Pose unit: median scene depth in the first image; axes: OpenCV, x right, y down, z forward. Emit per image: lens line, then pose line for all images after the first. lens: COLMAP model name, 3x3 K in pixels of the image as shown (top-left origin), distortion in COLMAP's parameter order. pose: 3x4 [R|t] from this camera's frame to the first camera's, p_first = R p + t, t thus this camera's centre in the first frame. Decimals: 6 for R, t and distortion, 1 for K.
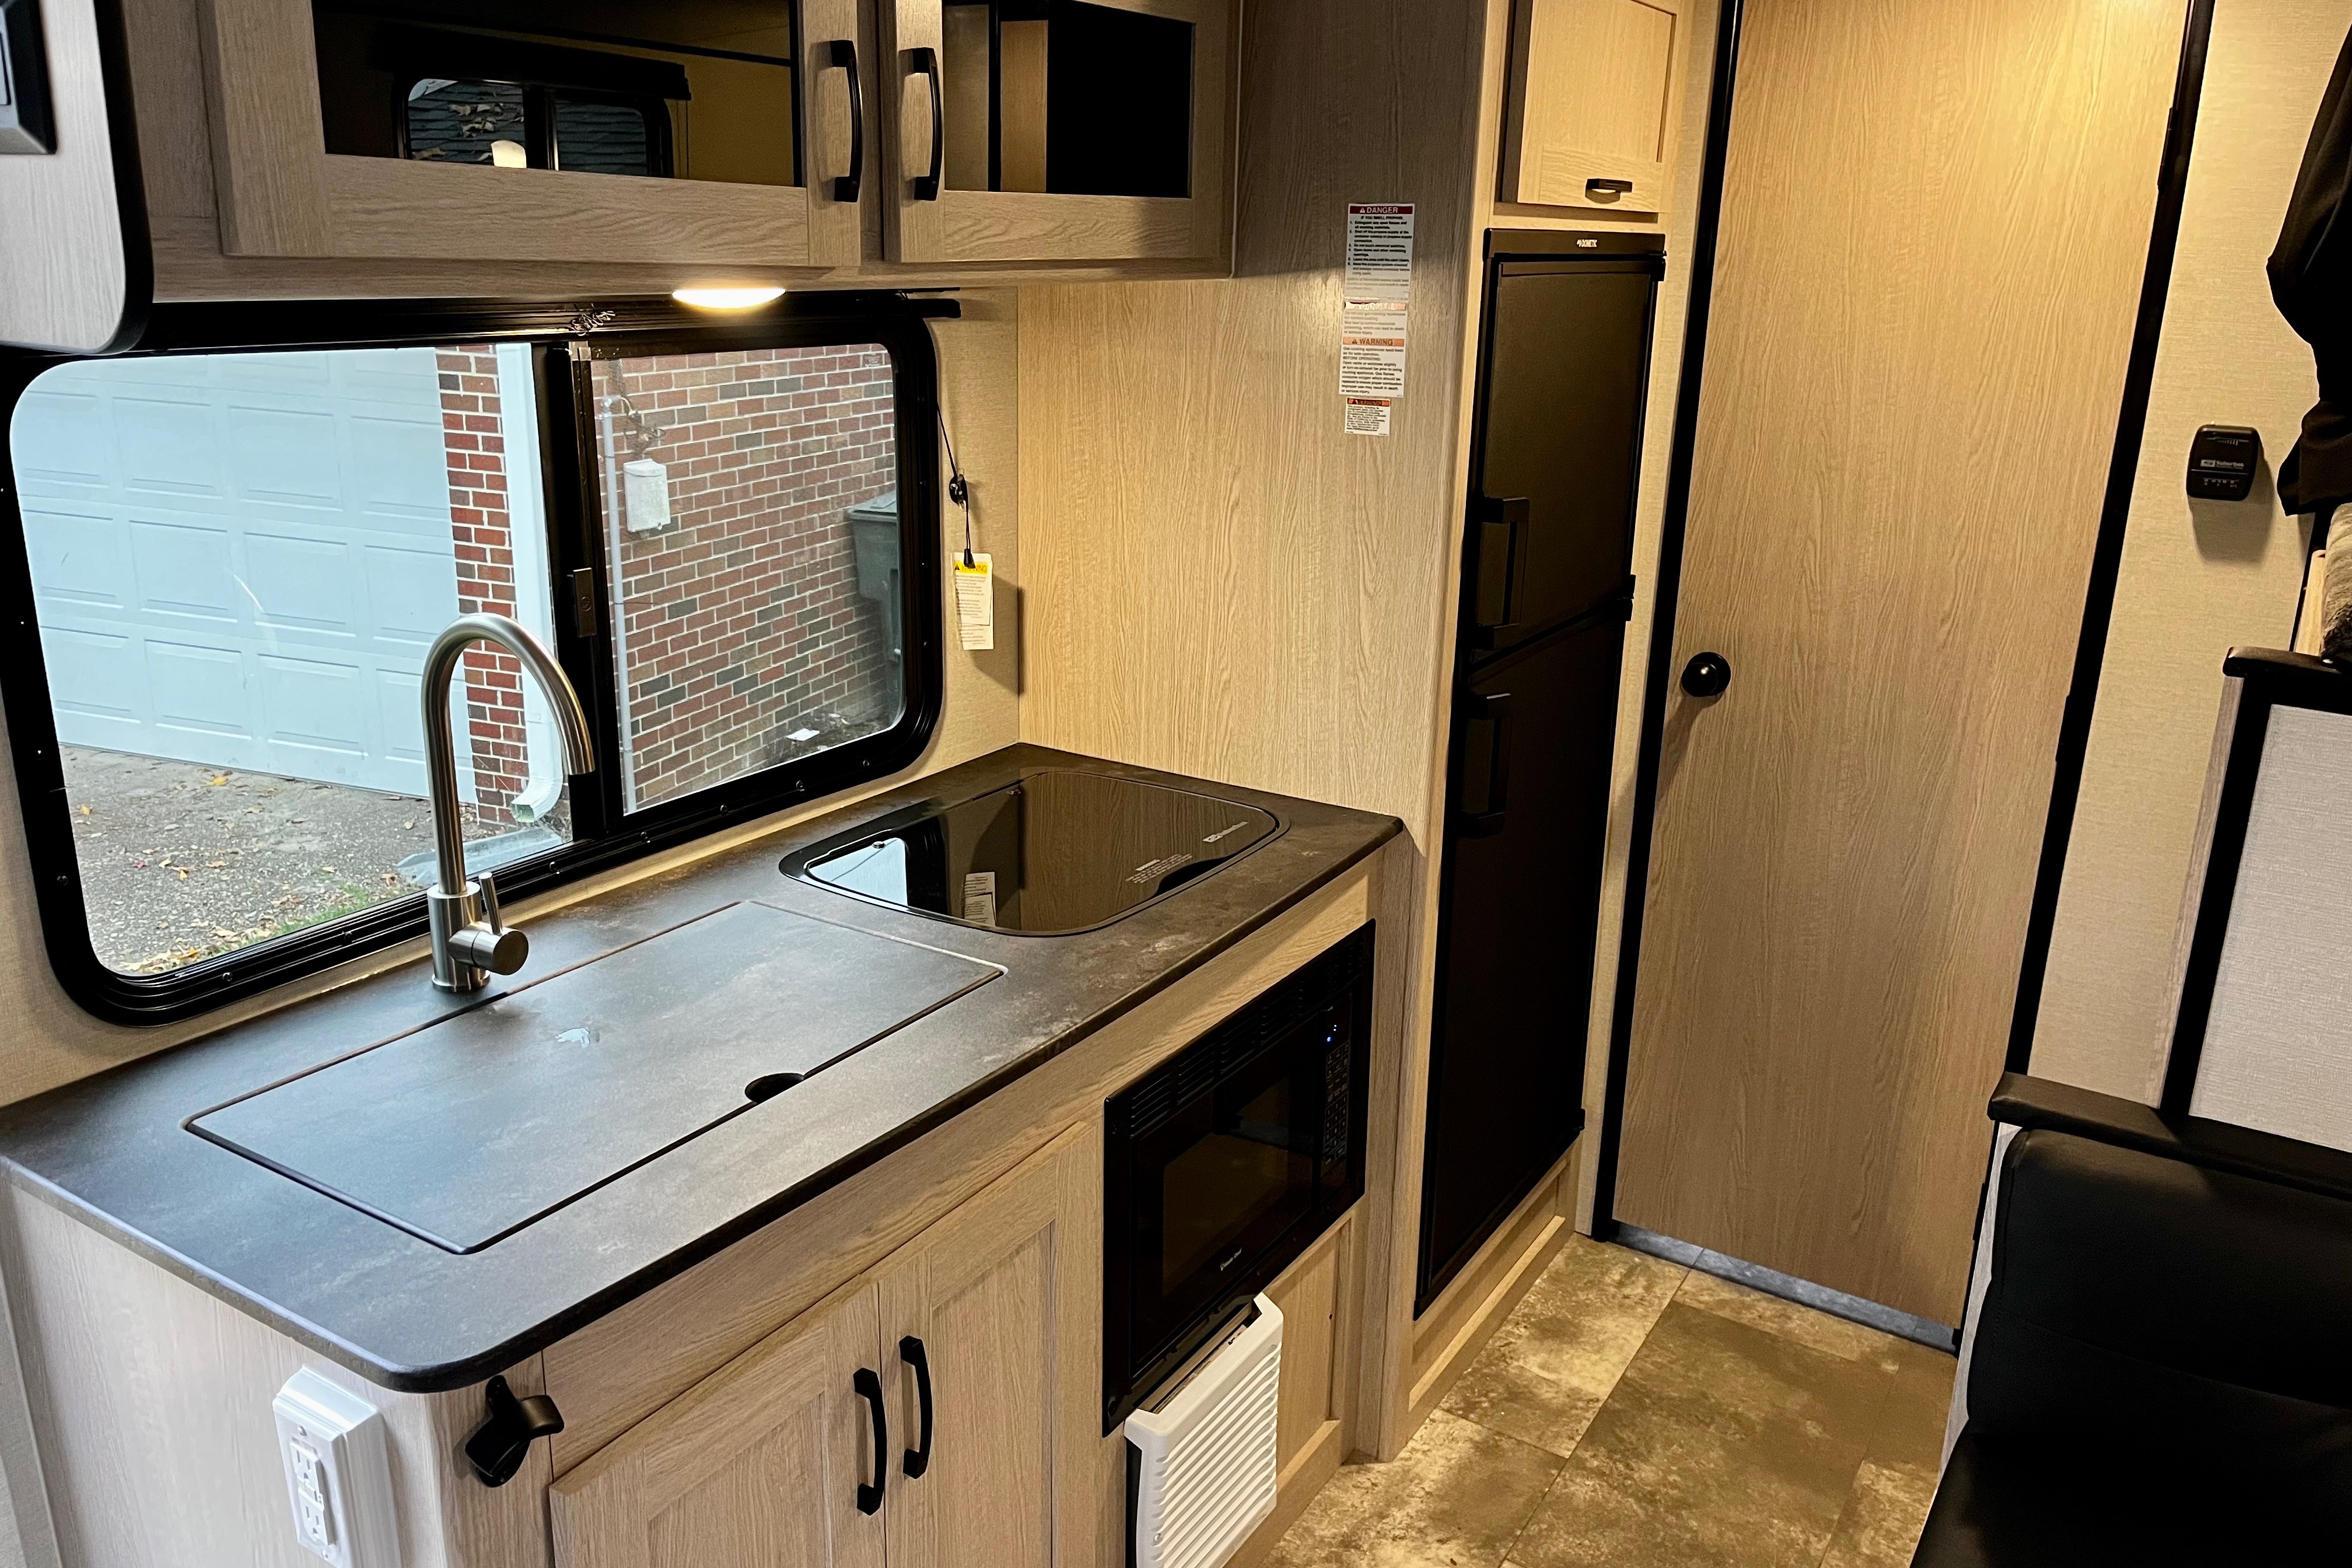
lens RADIAL K [[1776.6, 0, 1181.8], [0, 1776.6, 779.1], [0, 0, 1]] dist [0.077177, -0.120036]
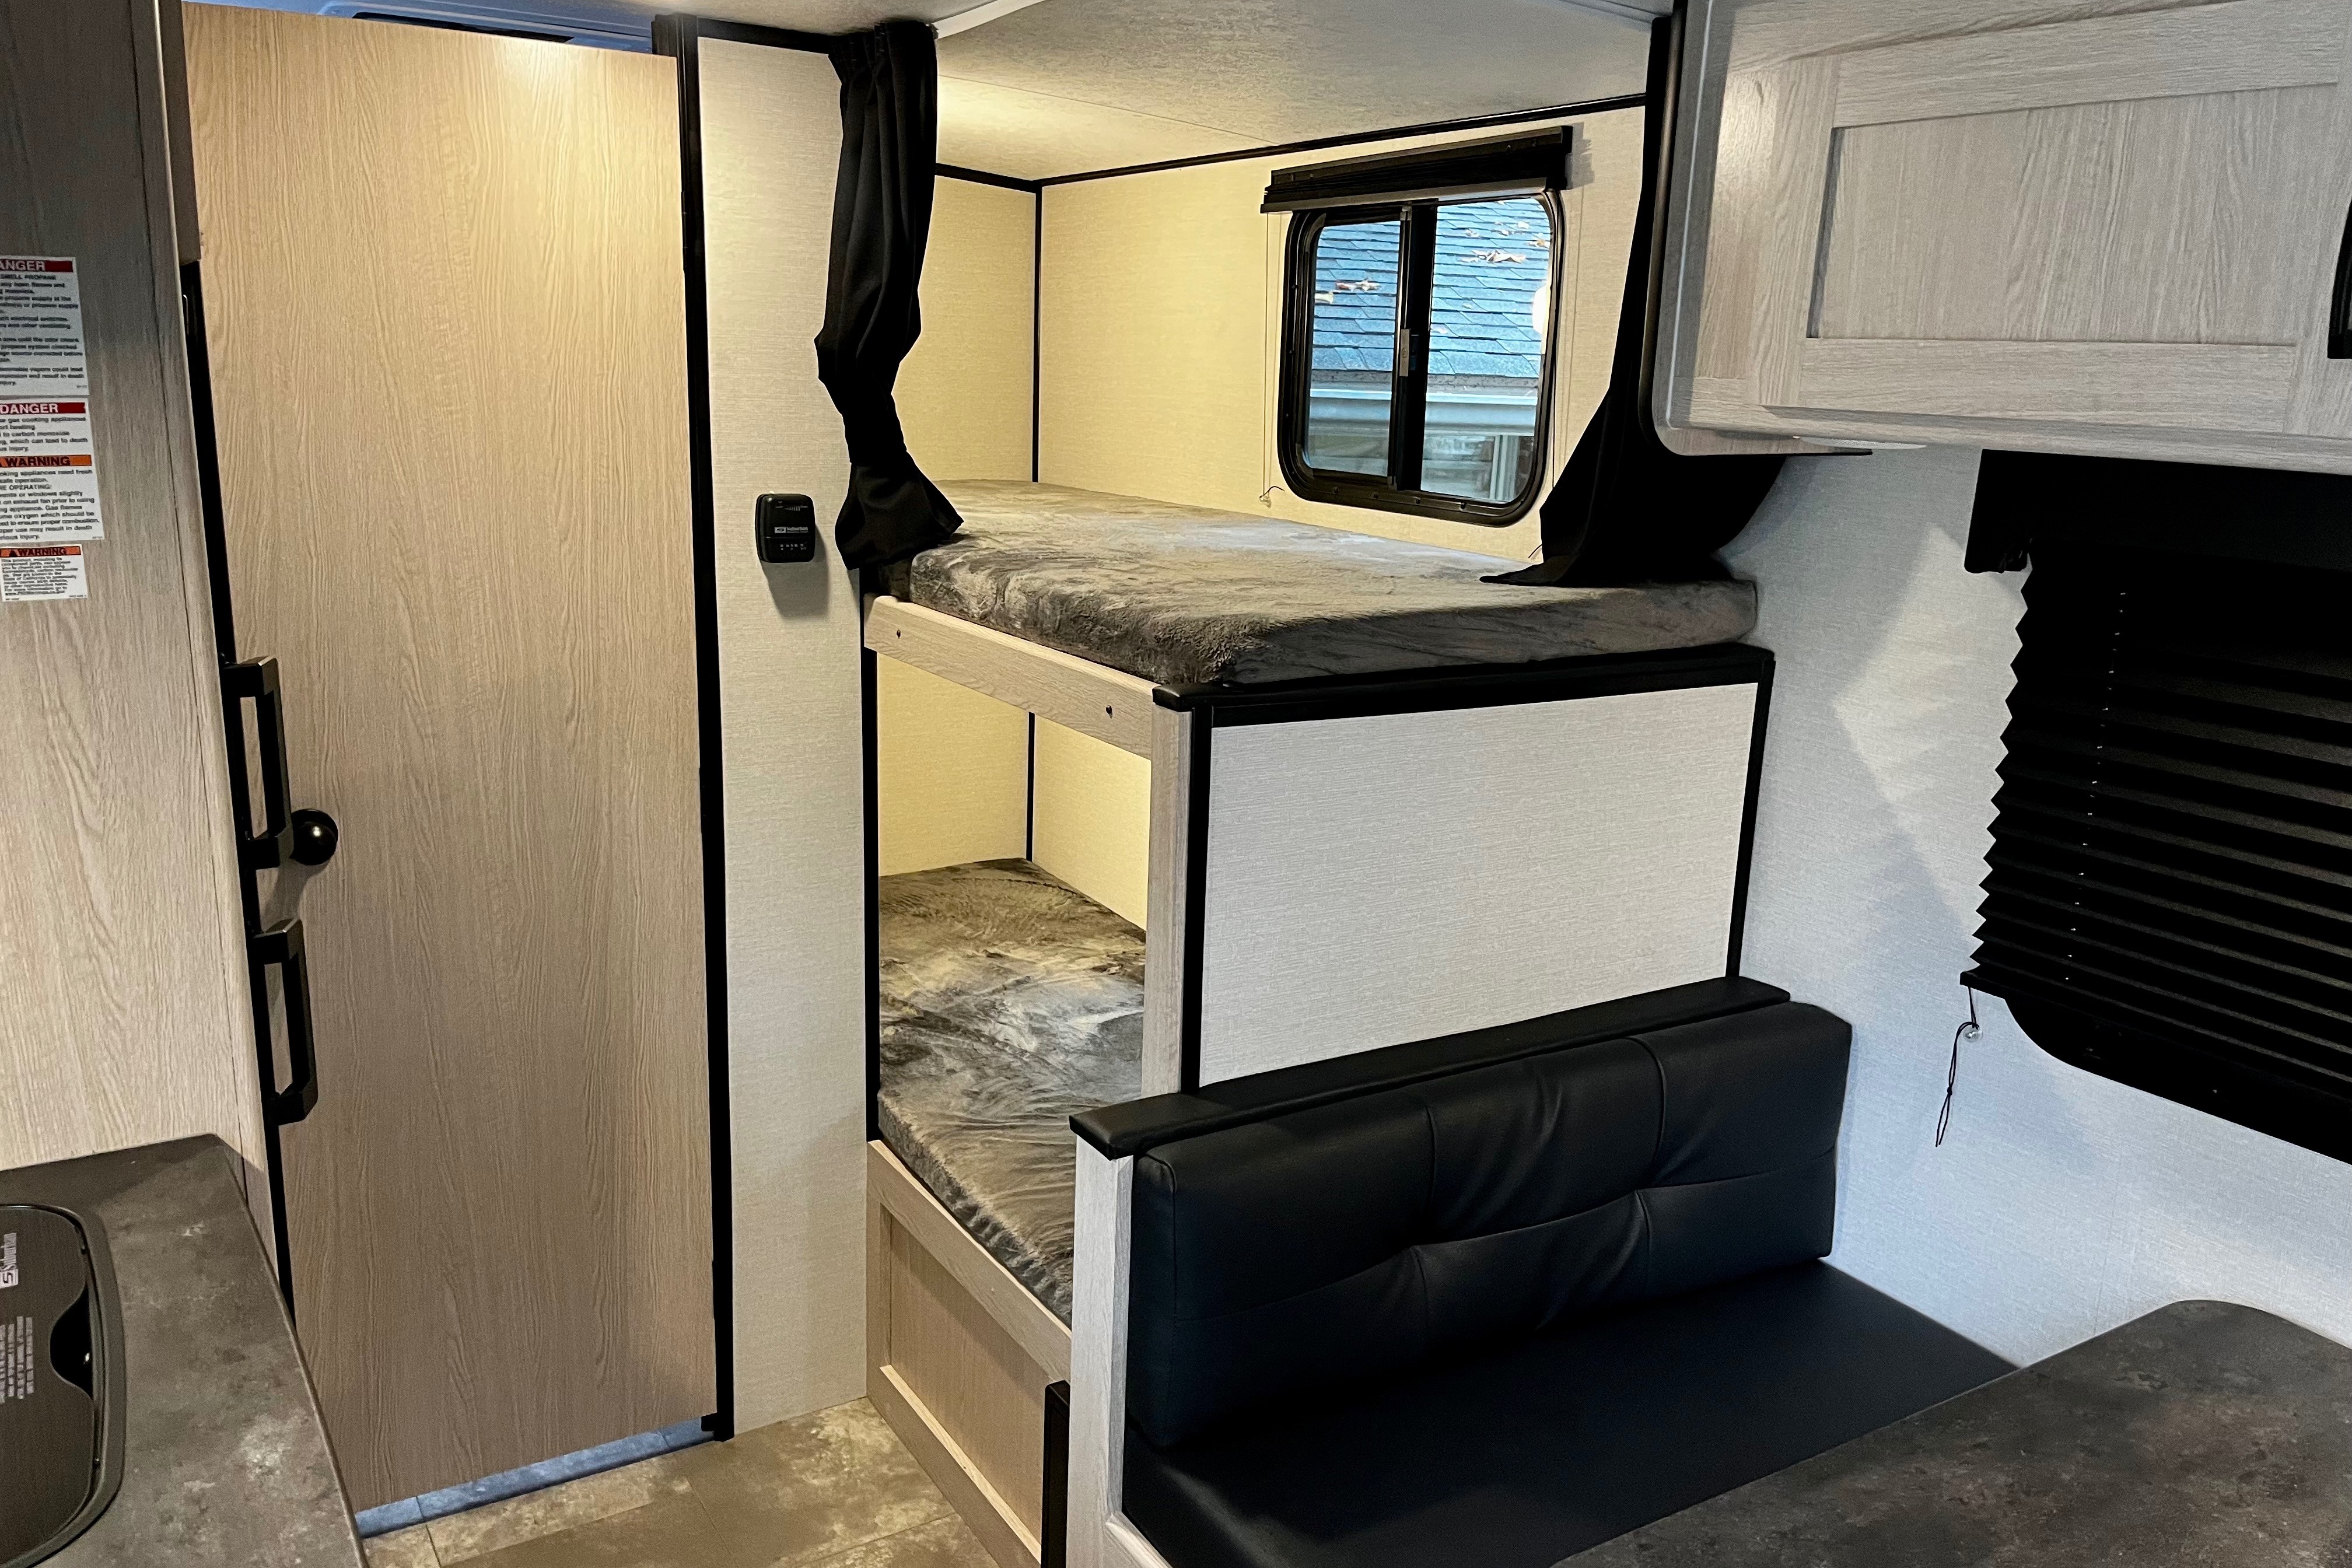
lens RADIAL K [[1786.0, 0, 1185.0], [0, 1786.0, 791.5], [0, 0, 1]] dist [0.053517, -0.062493]
pose [[0.429044, -0.221149, 0.875793, -0.287265], [0.236839, 0.963187, 0.127192, -0.100986], [-0.871681, 0.152851, 0.465627, 0.306344]]
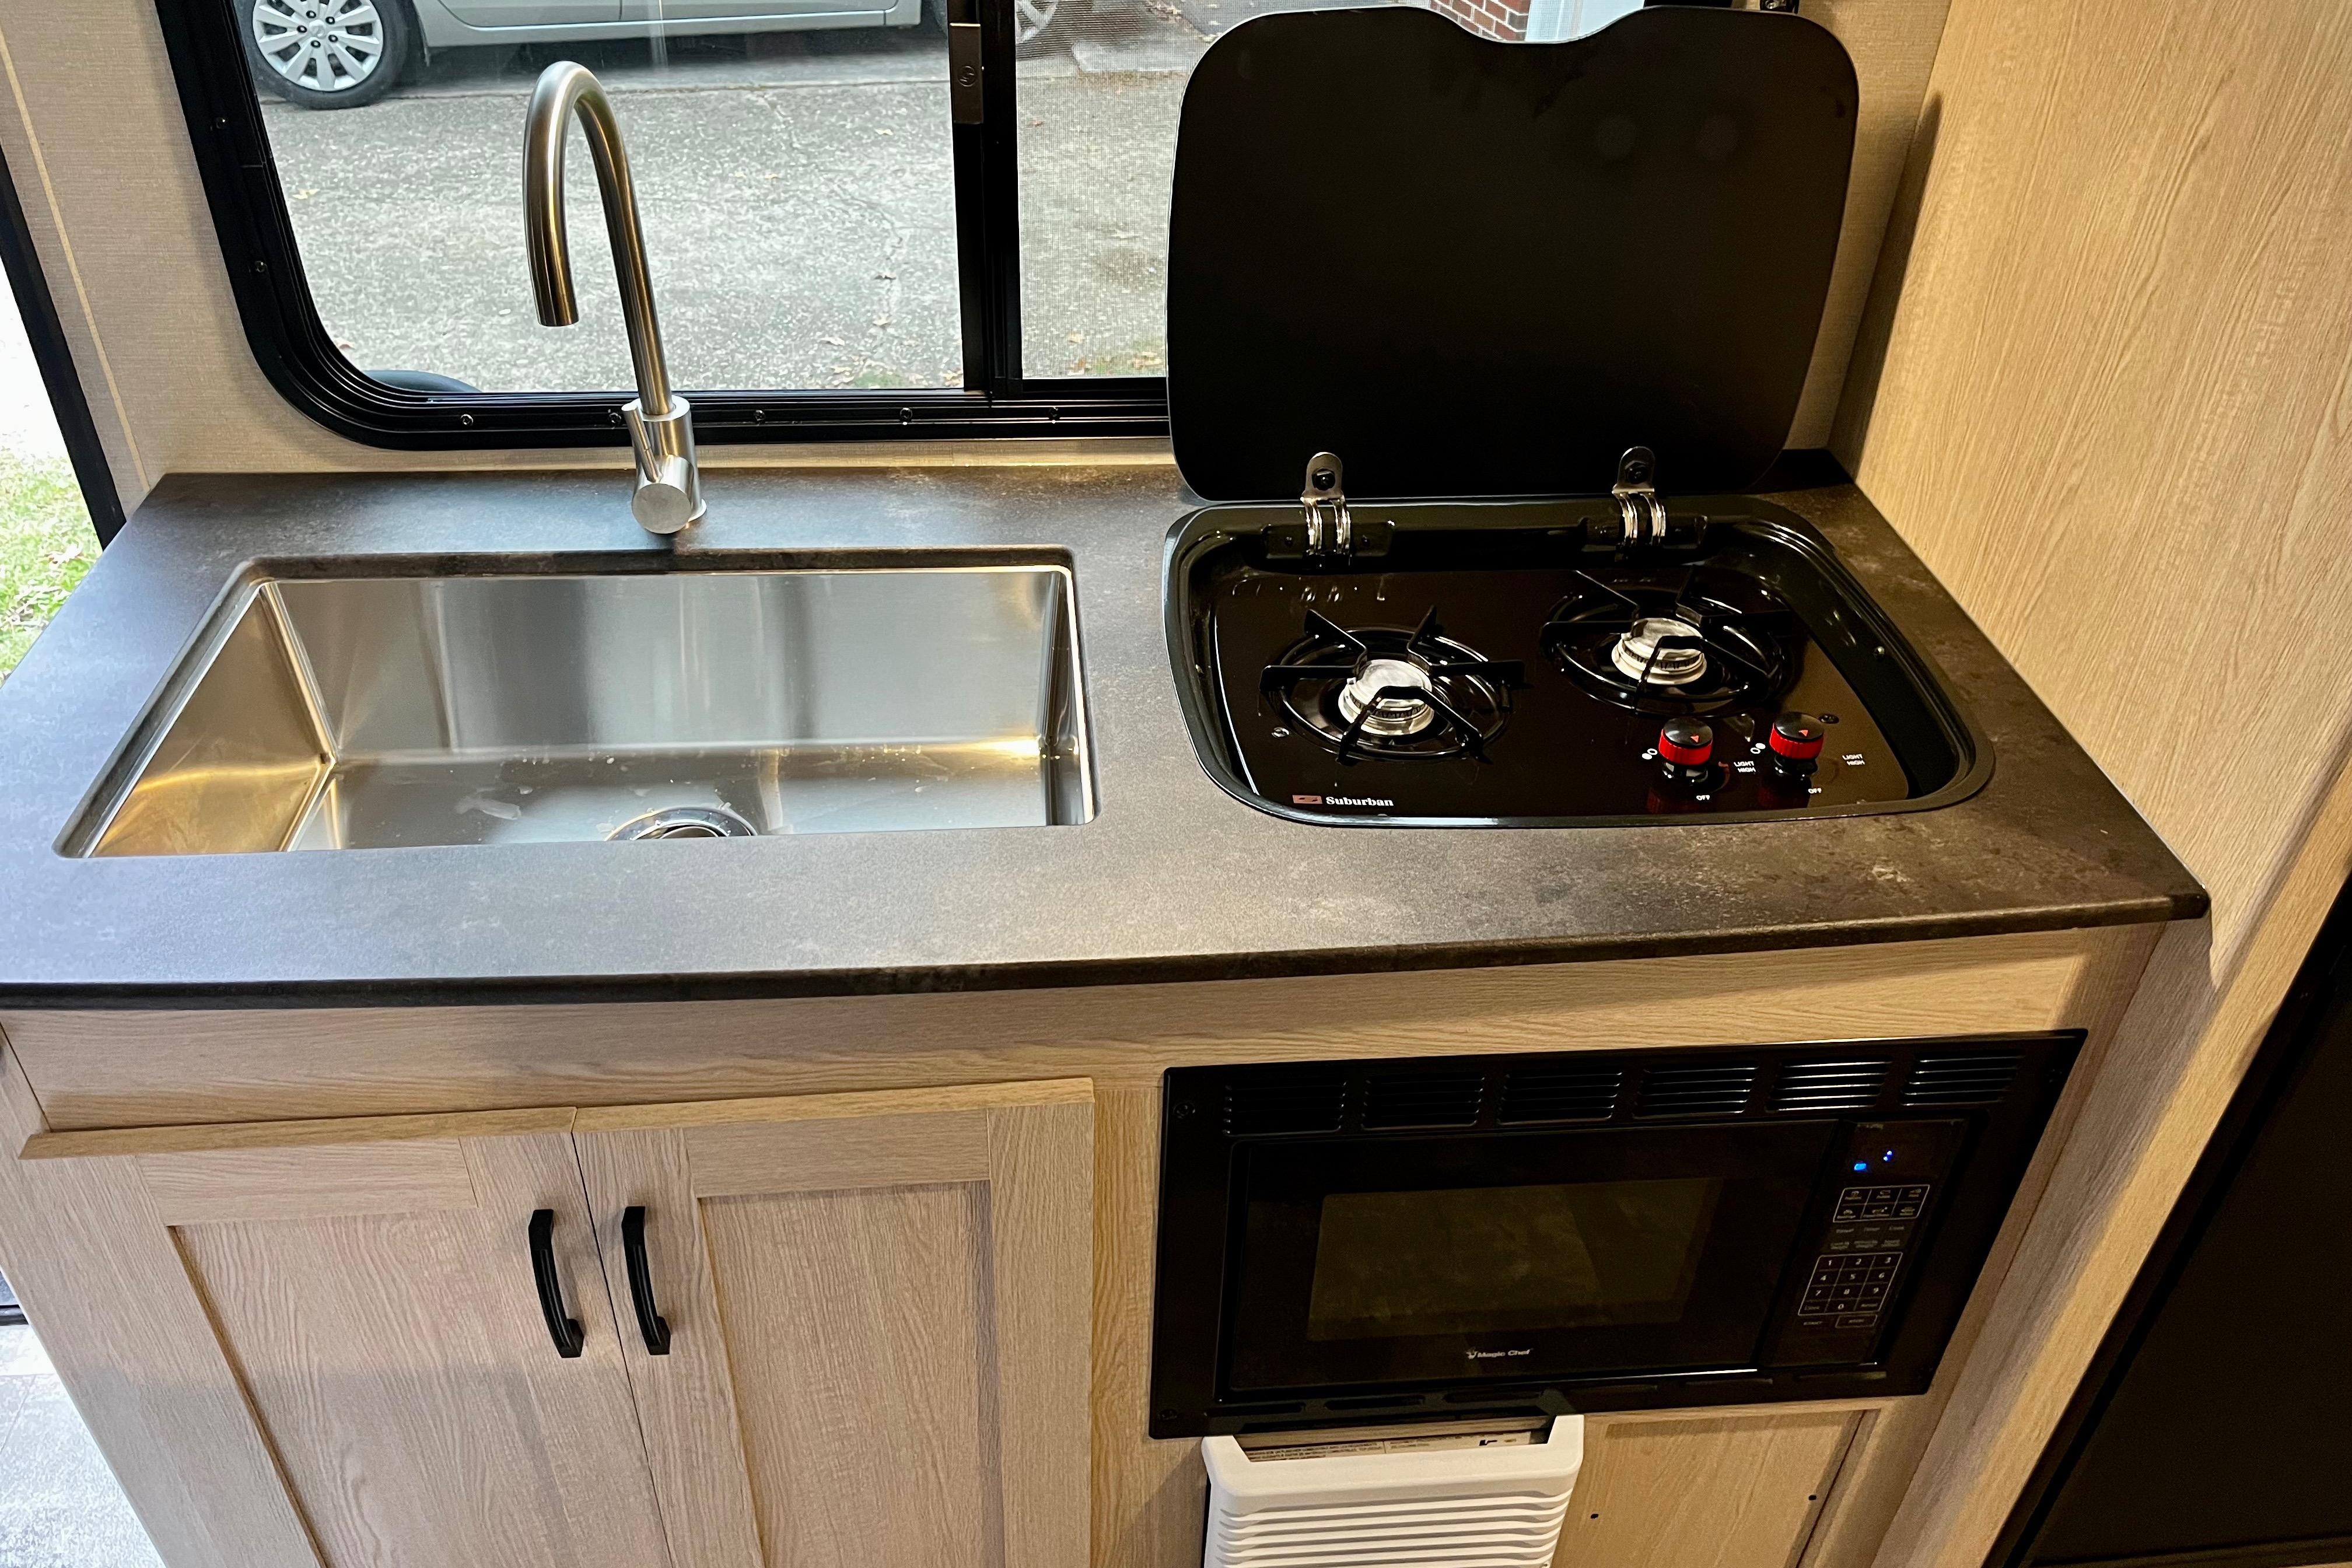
lens RADIAL K [[1776.6, 0, 1181.8], [0, 1776.6, 779.1], [0, 0, 1]] dist [0.077177, -0.120036]
pose [[0.605539, 0.474216, -0.639095, 0.240813], [-0.245516, 0.875216, 0.416796, -0.134456], [0.756997, -0.095478, 0.646405, 0.458781]]
